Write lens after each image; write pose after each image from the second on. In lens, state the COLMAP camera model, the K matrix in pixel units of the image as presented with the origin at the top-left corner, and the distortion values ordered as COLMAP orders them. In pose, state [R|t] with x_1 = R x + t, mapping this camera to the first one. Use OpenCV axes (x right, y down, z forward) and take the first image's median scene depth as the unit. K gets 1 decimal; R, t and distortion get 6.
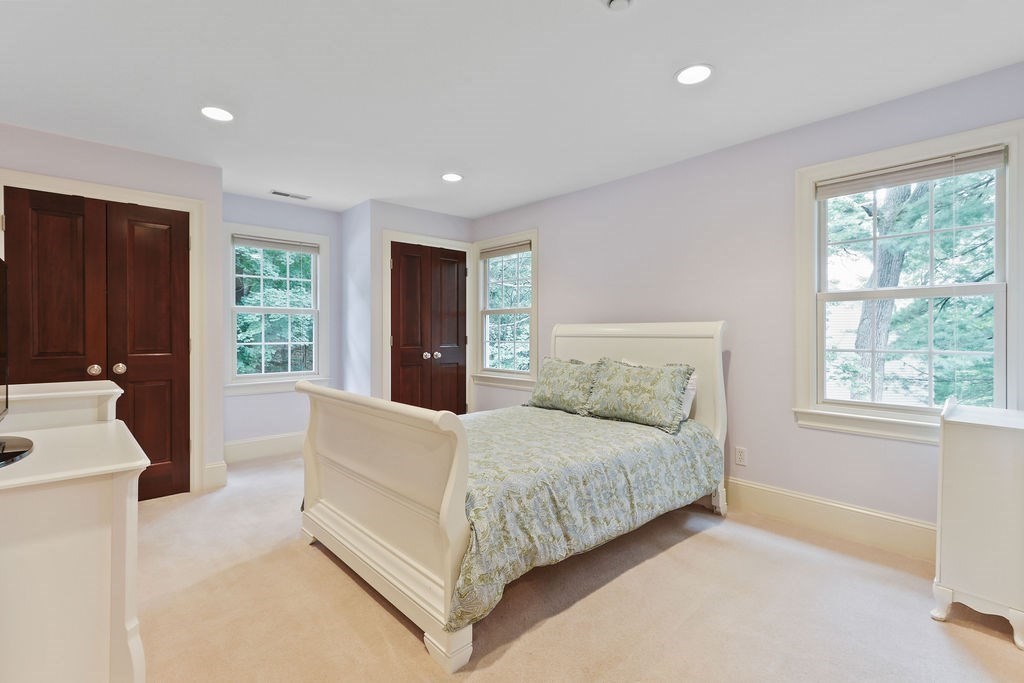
lens RADIAL K [[466.6, 0, 512.0], [0, 466.6, 341.5], [0, 0, 1]] dist [-0.001472, -0.000296]
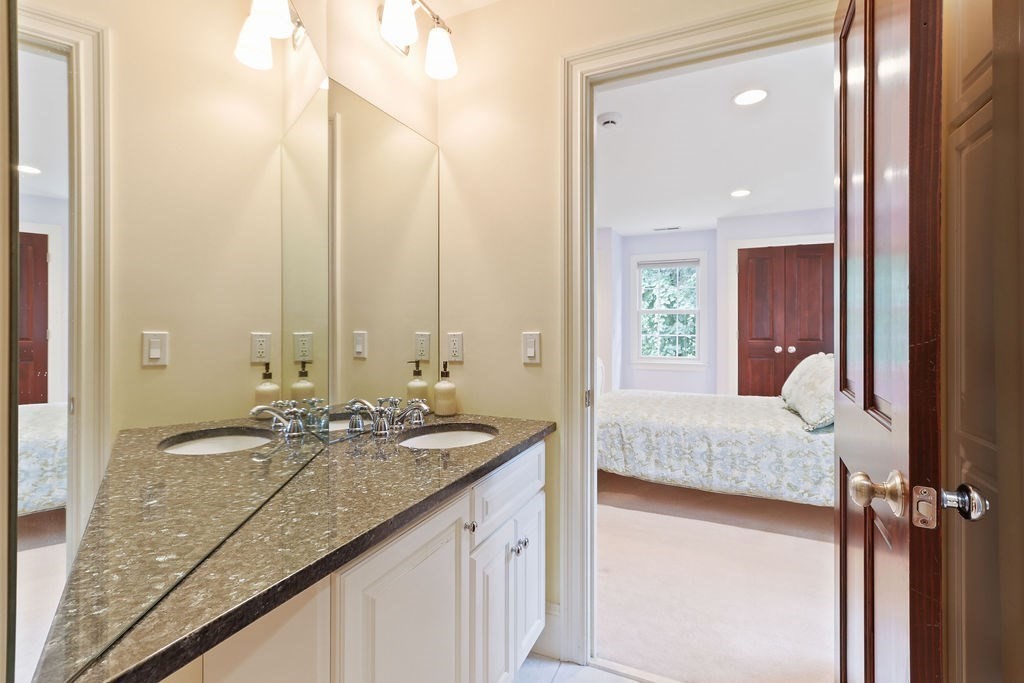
lens RADIAL K [[481.3, 0, 503.4], [0, 481.3, 328.6], [0, 0, 1]] dist [0.009135, 0.000235]
pose [[0.378629, 0.002310, -0.925545, 1.184691], [-0.016965, 0.999846, -0.004445, -0.002843], [0.925393, 0.017385, 0.378610, 0.019172]]
